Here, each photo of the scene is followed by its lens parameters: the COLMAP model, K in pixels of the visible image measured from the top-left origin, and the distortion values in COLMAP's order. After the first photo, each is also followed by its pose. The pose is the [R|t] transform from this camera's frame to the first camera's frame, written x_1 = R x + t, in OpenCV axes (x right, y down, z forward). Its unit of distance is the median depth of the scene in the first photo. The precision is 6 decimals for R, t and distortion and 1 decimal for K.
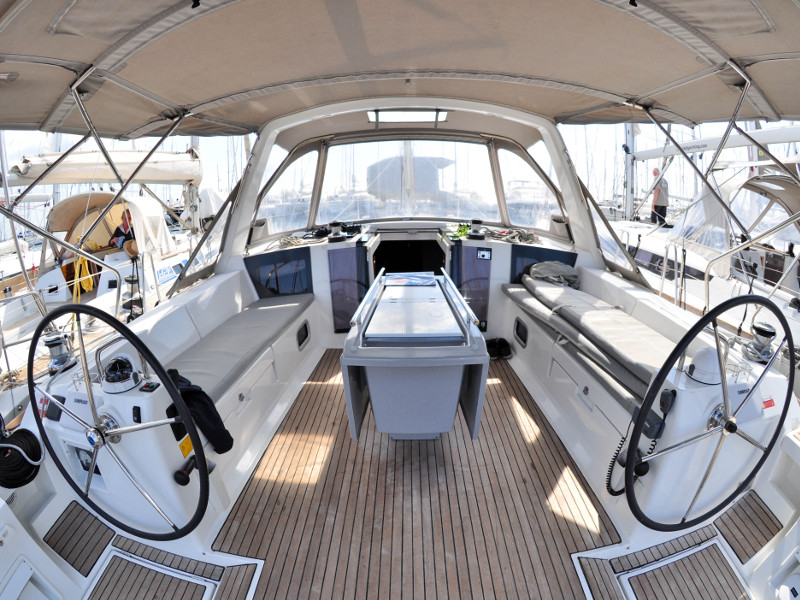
lens RADIAL K [[369.4, 0, 400.0], [0, 369.4, 300.0], [0, 0, 1]] dist [-0.216063, 0.036562]
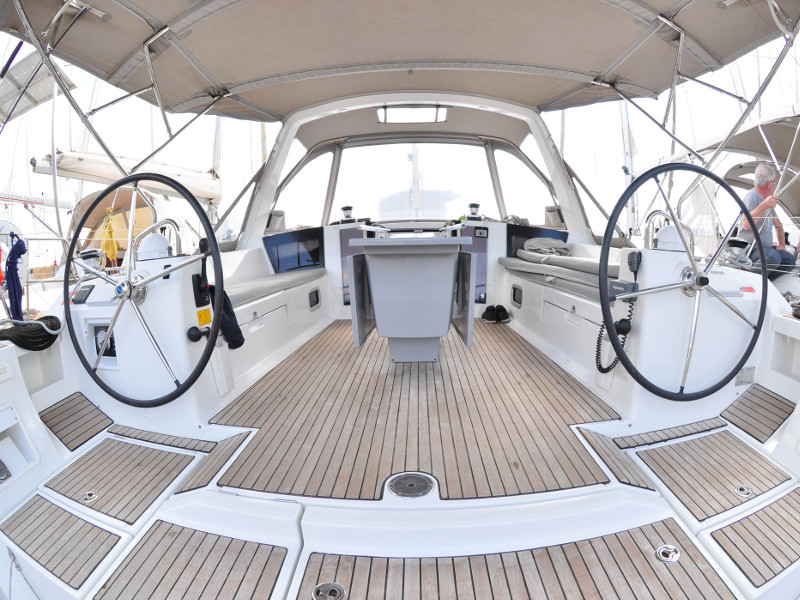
lens RADIAL K [[369.4, 0, 400.0], [0, 369.4, 300.0], [0, 0, 1]] dist [-0.216063, 0.036562]
pose [[0.999592, 0.007132, -0.027662, 0.019639], [-0.010622, 0.991697, -0.128159, 0.247508], [0.026518, 0.128400, 0.991368, -0.069454]]
